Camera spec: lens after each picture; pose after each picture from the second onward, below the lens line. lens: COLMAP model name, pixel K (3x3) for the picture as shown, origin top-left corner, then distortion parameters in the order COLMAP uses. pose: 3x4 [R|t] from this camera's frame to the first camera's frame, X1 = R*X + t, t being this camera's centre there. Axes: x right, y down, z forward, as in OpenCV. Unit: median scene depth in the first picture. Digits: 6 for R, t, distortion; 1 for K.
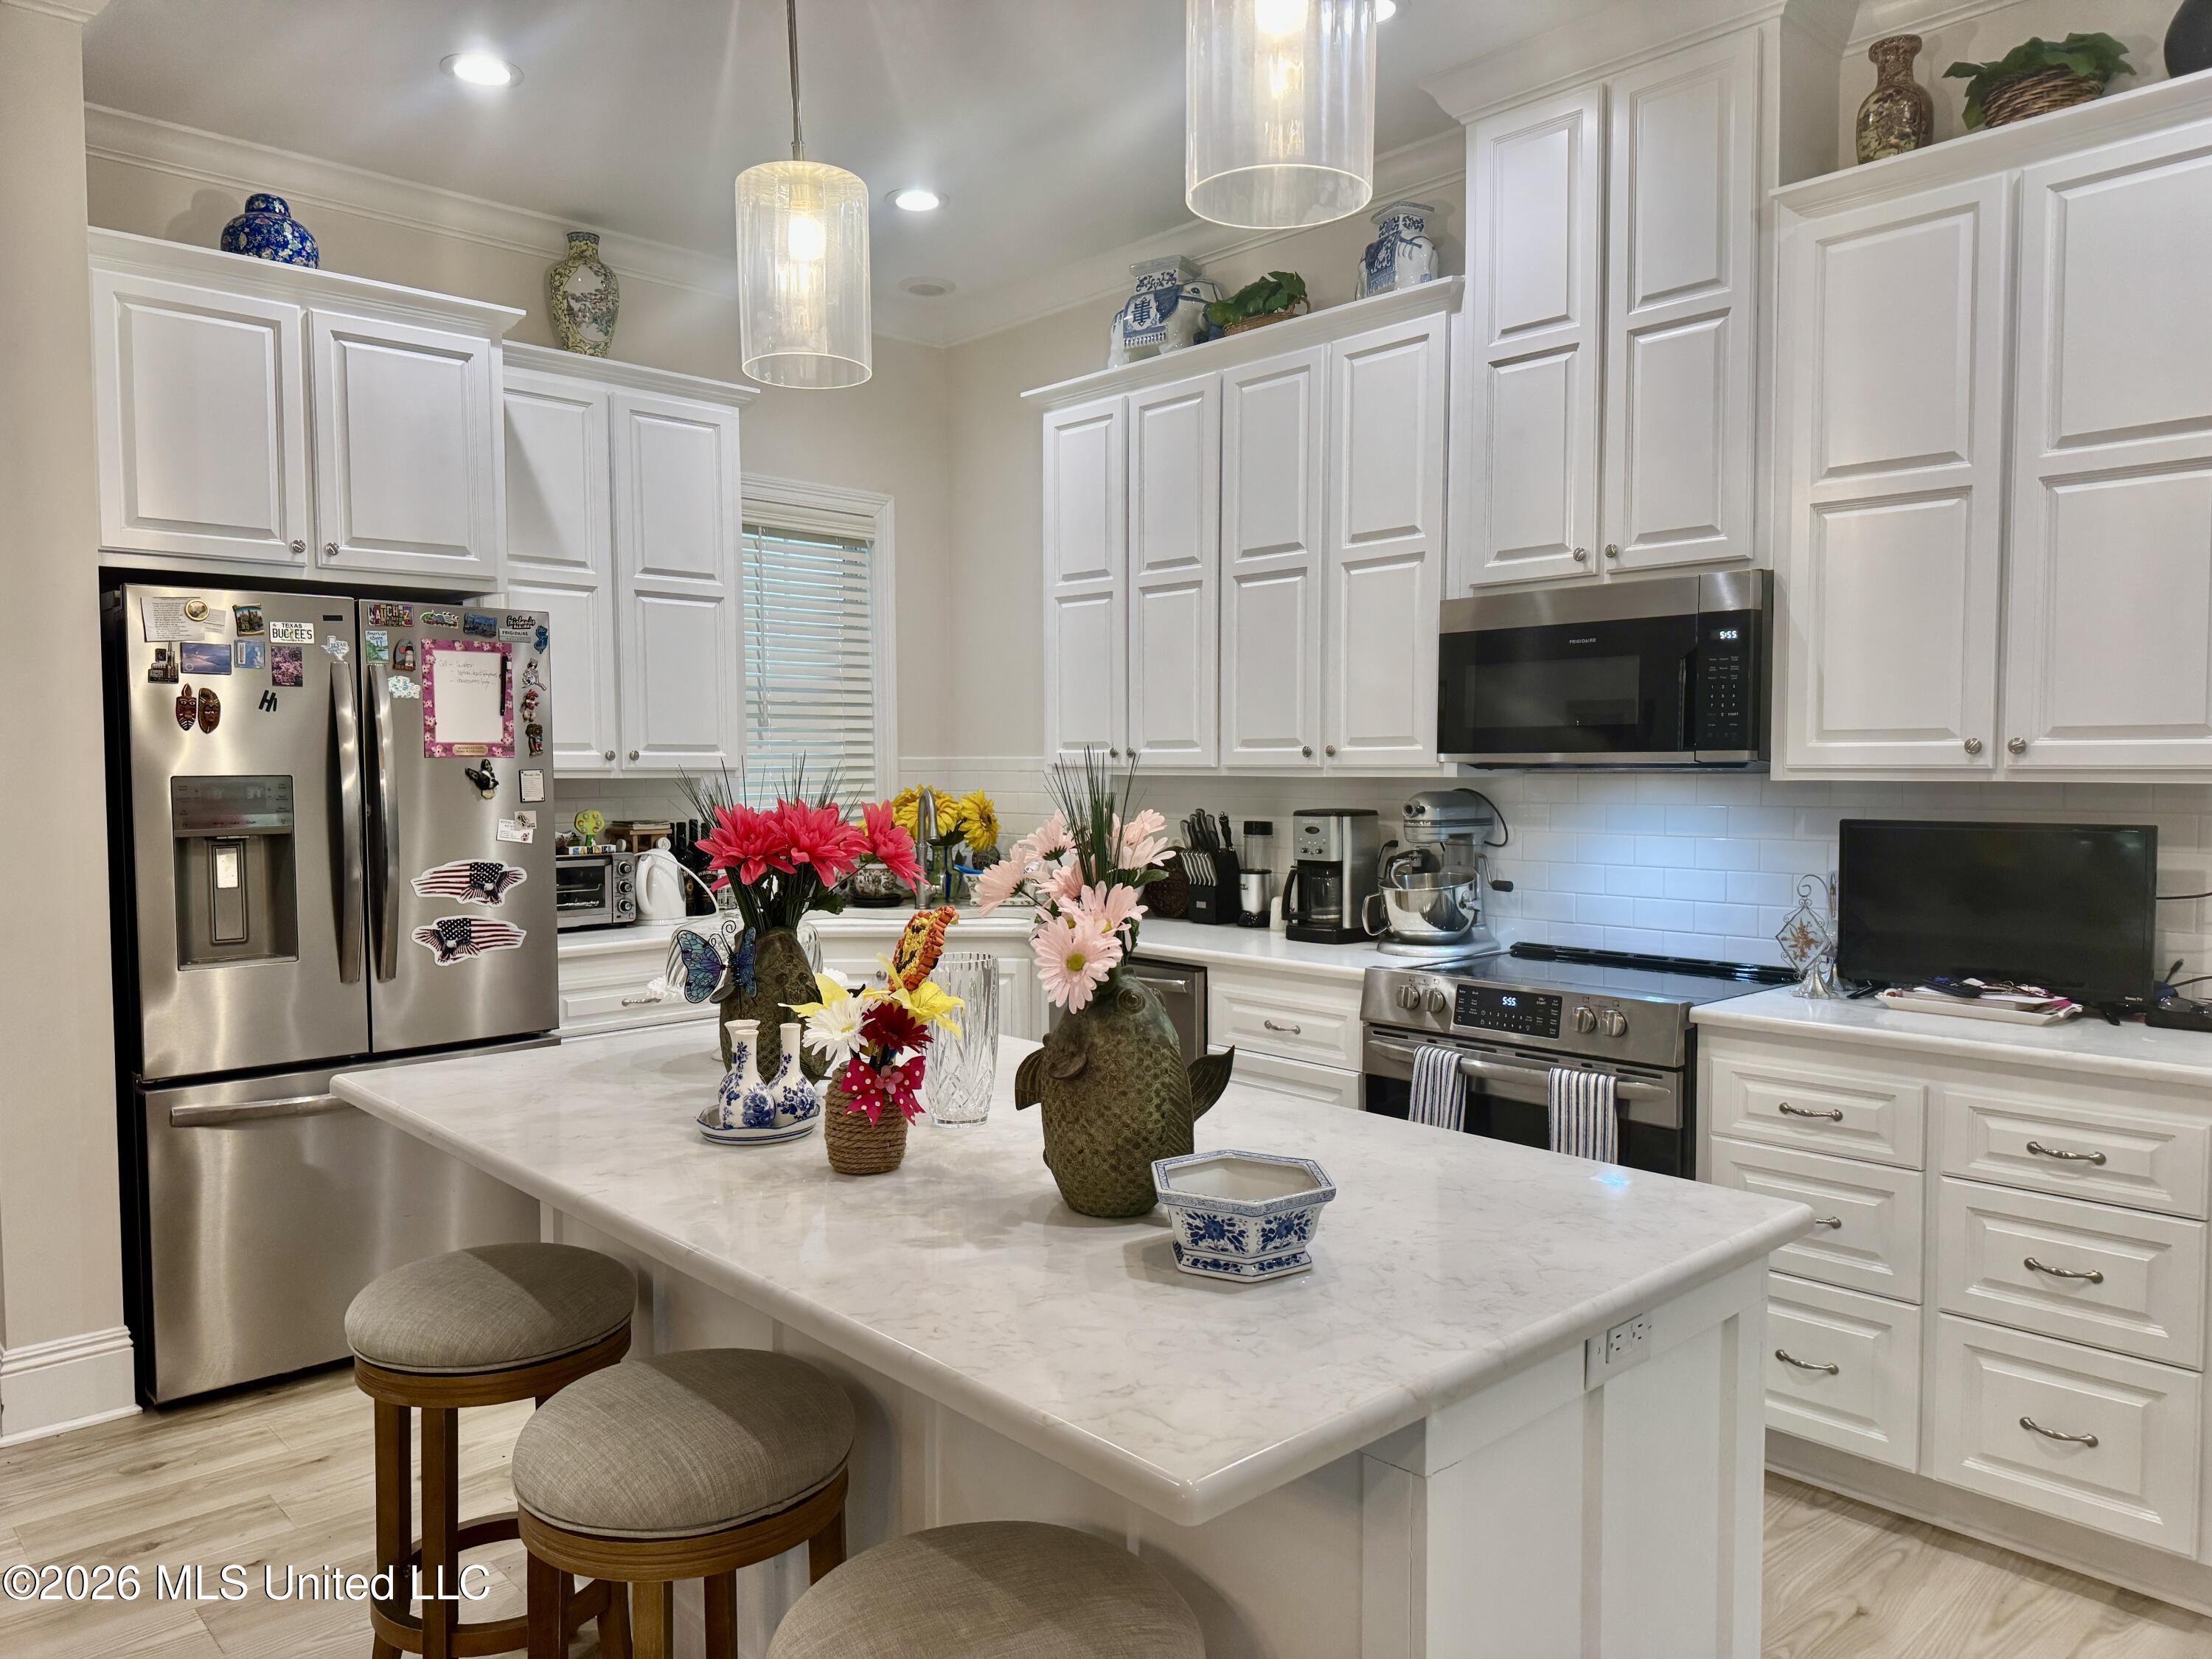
lens RADIAL K [[1545.6, 0, 1091.2], [0, 1545.6, 833.3], [0, 0, 1]] dist [0.109402, -0.150063]
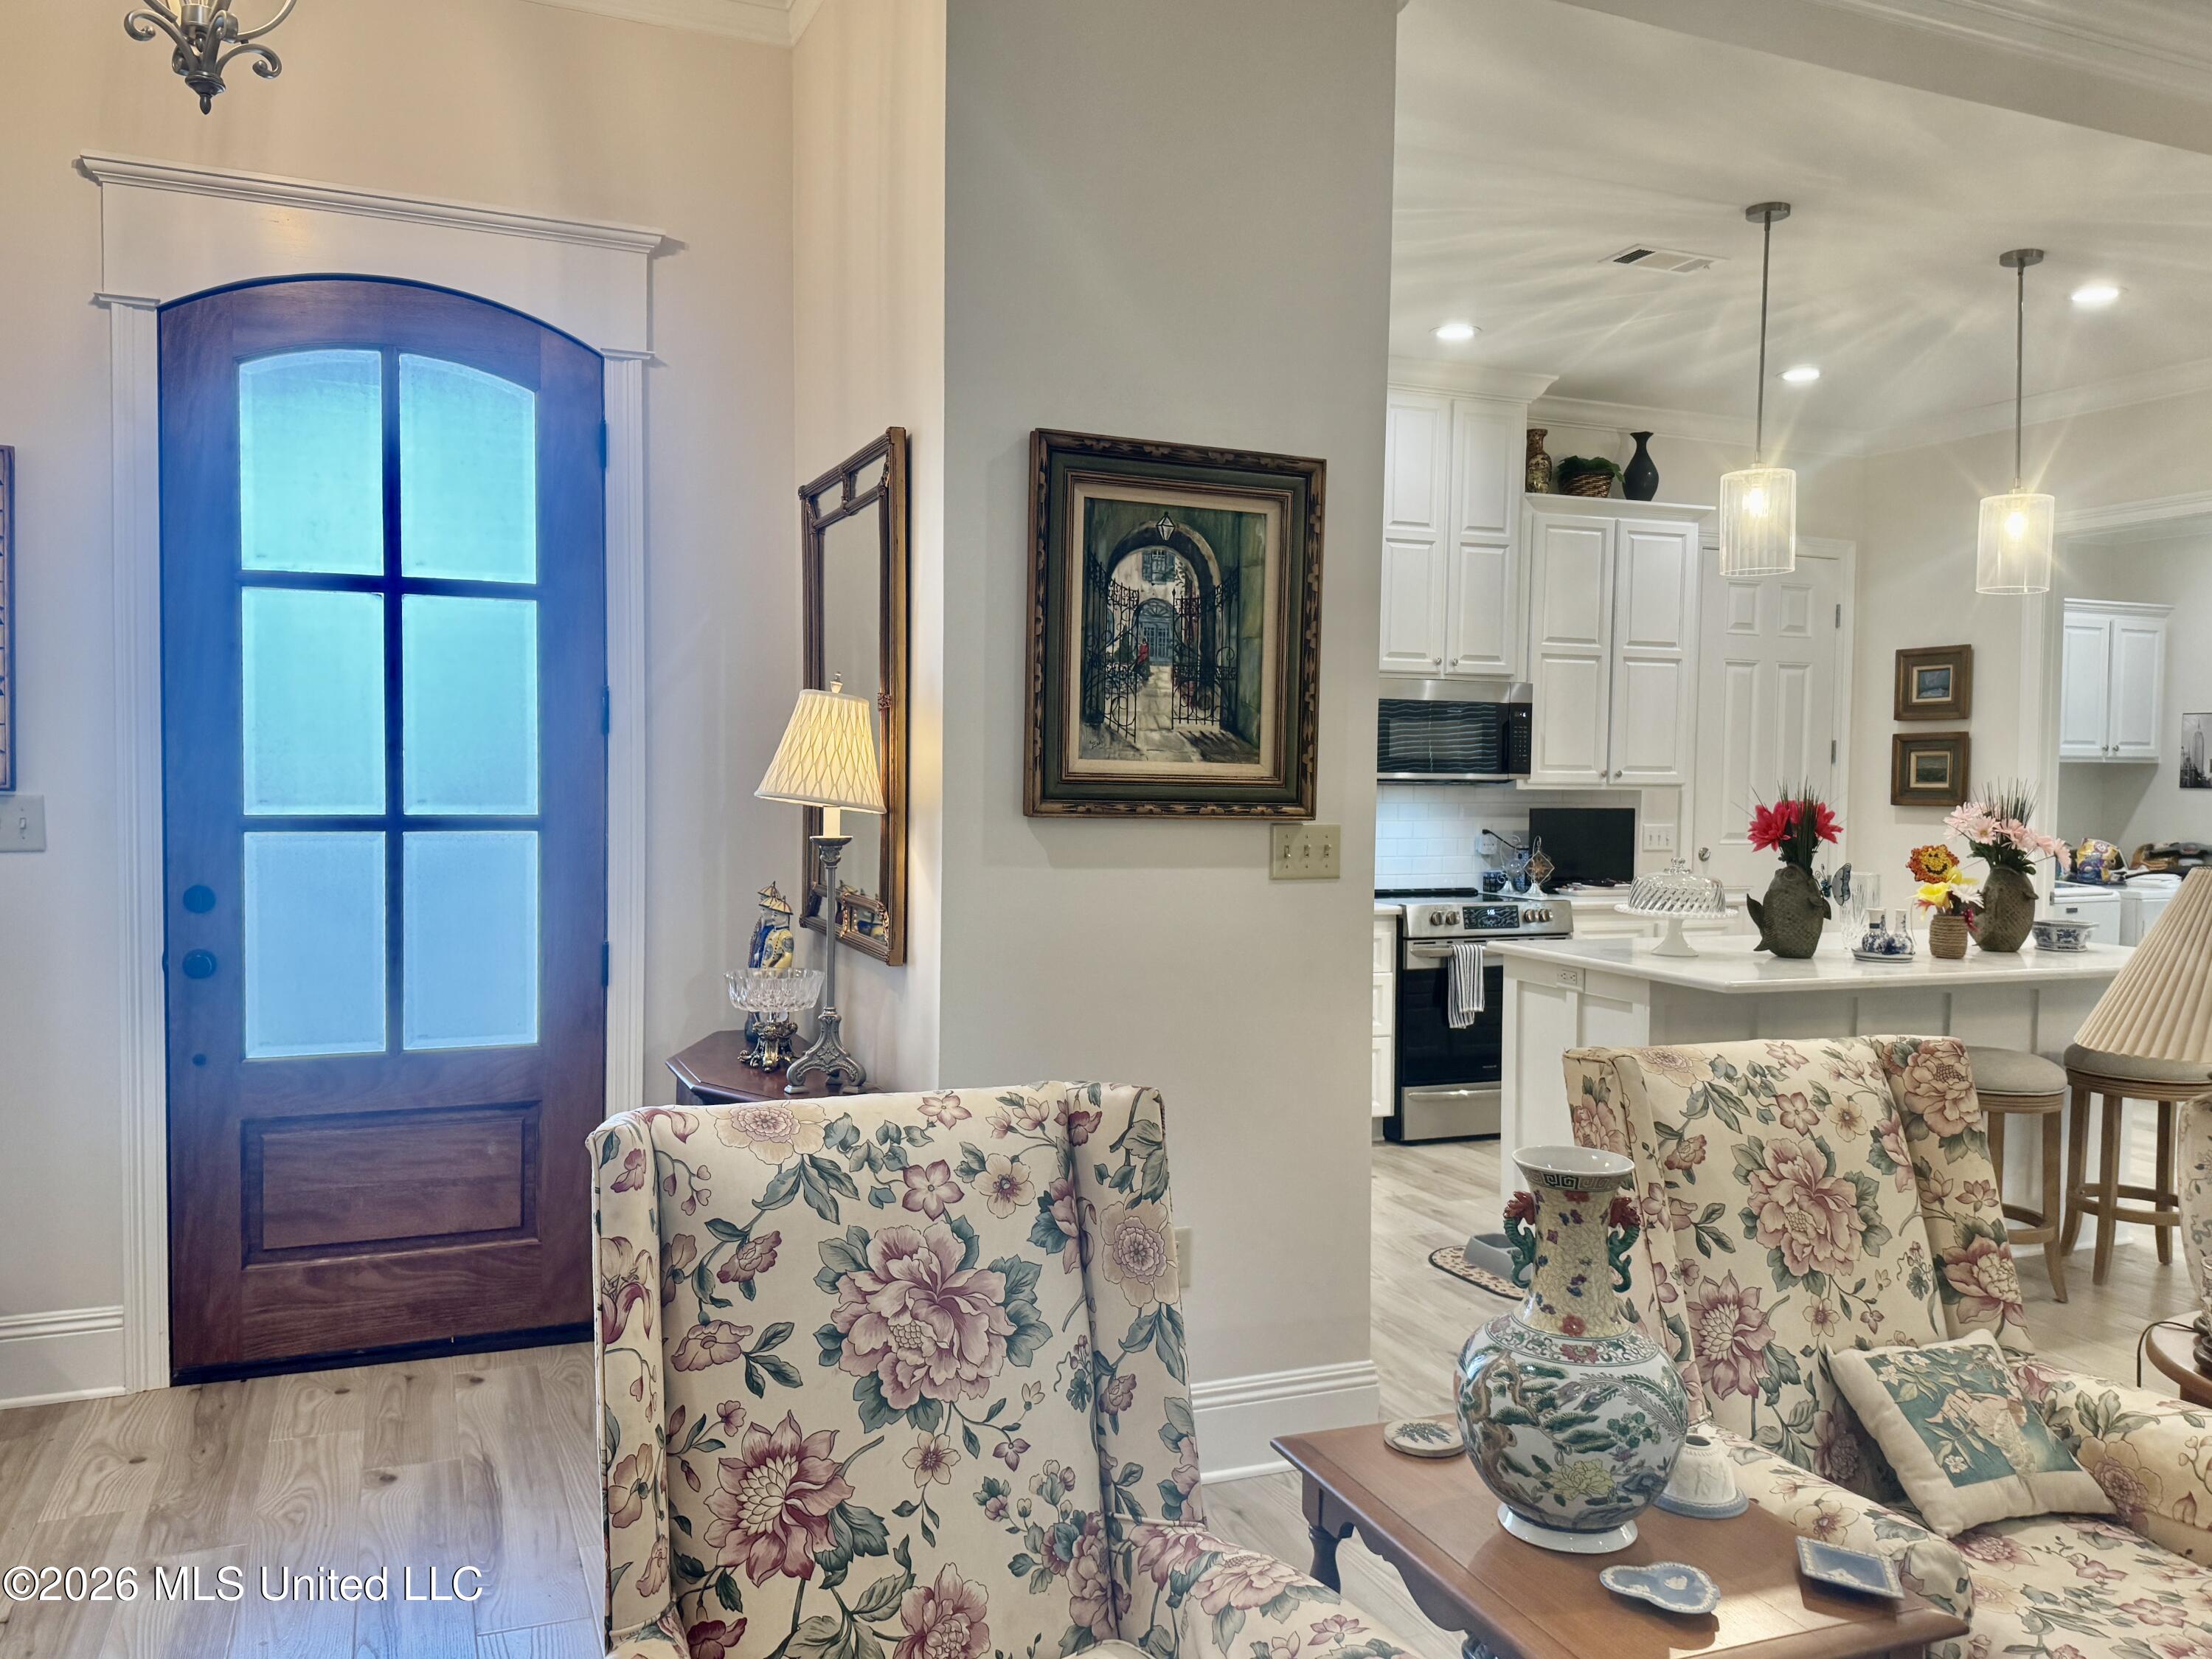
lens RADIAL K [[1667.8, 0, 1104.2], [0, 1667.8, 834.9], [0, 0, 1]] dist [0.115815, -0.161164]
pose [[0.335428, -0.027793, 0.941656, -1.516080], [0.026398, 0.999450, 0.020095, -0.028241], [-0.941696, 0.018118, 0.335977, 0.687505]]
